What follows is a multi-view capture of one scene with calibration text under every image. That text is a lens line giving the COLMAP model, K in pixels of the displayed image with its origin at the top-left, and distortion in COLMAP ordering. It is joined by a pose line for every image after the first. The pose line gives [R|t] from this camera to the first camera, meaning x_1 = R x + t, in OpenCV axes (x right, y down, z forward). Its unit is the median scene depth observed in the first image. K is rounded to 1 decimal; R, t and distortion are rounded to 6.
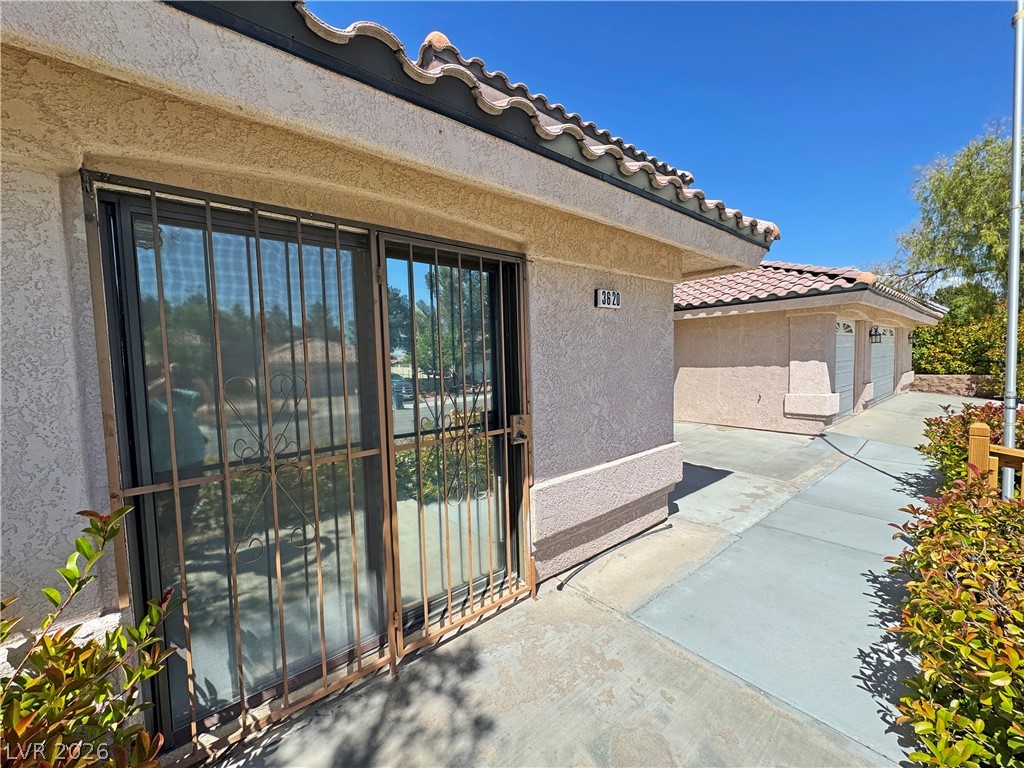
lens RADIAL K [[407.5, 0, 512.7], [0, 407.5, 381.3], [0, 0, 1]] dist [-0.000802, 0.000170]
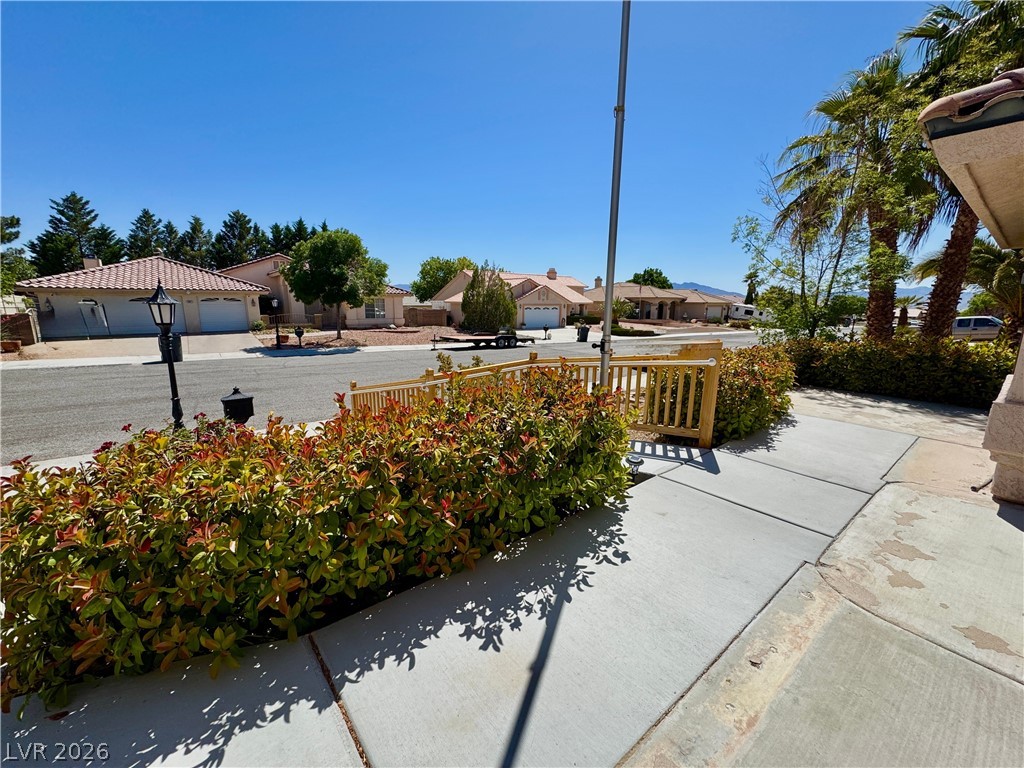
lens RADIAL K [[407.5, 0, 512.8], [0, 407.5, 382.8], [0, 0, 1]] dist [-0.000802, 0.000170]
pose [[-0.999245, 0.008961, 0.037799, 1.564199], [0.018336, 0.966617, 0.255568, -0.117021], [-0.034247, 0.256068, -0.966052, 2.131900]]
